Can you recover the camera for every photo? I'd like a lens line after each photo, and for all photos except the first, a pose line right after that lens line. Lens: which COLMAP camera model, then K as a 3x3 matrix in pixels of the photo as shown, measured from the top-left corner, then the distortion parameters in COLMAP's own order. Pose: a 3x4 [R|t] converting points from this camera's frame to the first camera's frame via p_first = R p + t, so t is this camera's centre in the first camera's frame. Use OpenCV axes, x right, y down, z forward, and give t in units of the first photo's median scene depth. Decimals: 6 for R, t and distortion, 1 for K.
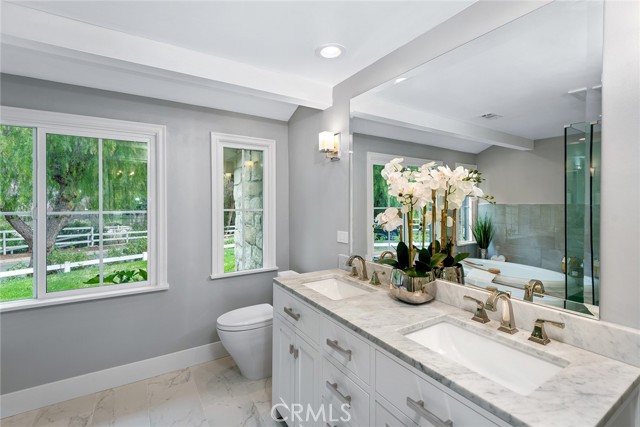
lens RADIAL K [[290.1, 0, 322.9], [0, 290.1, 203.0], [0, 0, 1]] dist [0.021975, -0.002875]
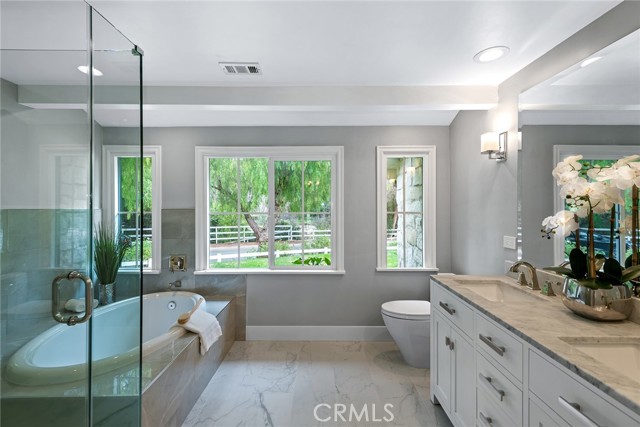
lens RADIAL K [[290.1, 0, 319.5], [0, 290.1, 209.2], [0, 0, 1]] dist [0.021975, -0.002875]
pose [[0.844892, 0.003349, -0.534927, 0.056230], [0.000894, 0.999970, 0.007674, 0.002410], [0.534937, -0.006962, 0.844863, -0.132244]]
